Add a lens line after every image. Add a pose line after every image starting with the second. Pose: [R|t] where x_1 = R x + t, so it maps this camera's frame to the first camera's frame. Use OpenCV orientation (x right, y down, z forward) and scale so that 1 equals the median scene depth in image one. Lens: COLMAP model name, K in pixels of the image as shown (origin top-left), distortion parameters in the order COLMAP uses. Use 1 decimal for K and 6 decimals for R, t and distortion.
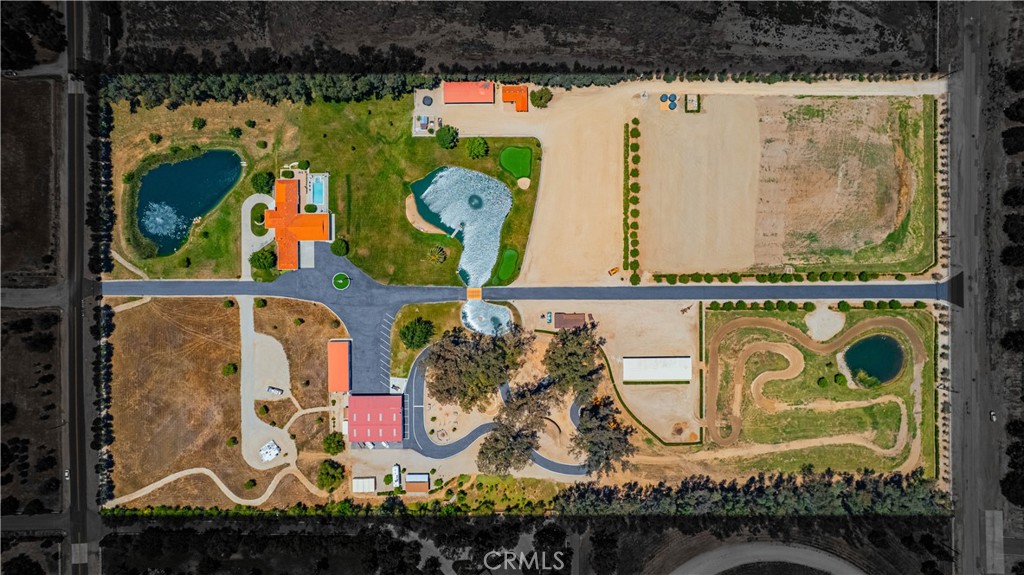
lens RADIAL K [[656.6, 0, 524.7], [0, 656.6, 286.8], [0, 0, 1]] dist [-0.002976, 0.079912]
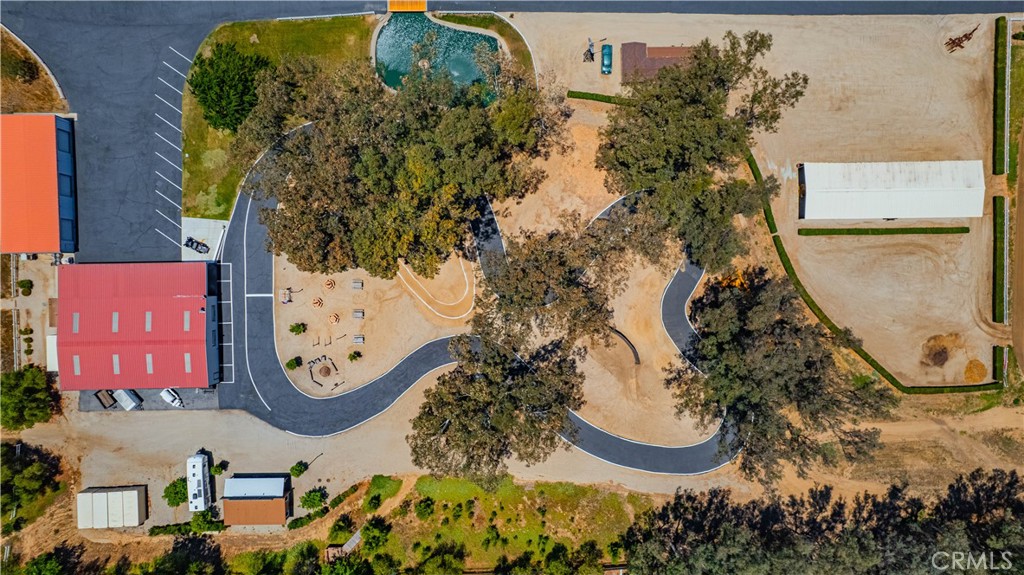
lens RADIAL K [[666.9, 0, 530.4], [0, 666.9, 288.5], [0, 0, 1]] dist [-0.057103, 0.088150]
pose [[0.999687, -0.008118, 0.023665, -0.016549], [0.007989, 0.999953, 0.005561, 0.177294], [-0.023709, -0.005370, 0.999704, 0.620582]]
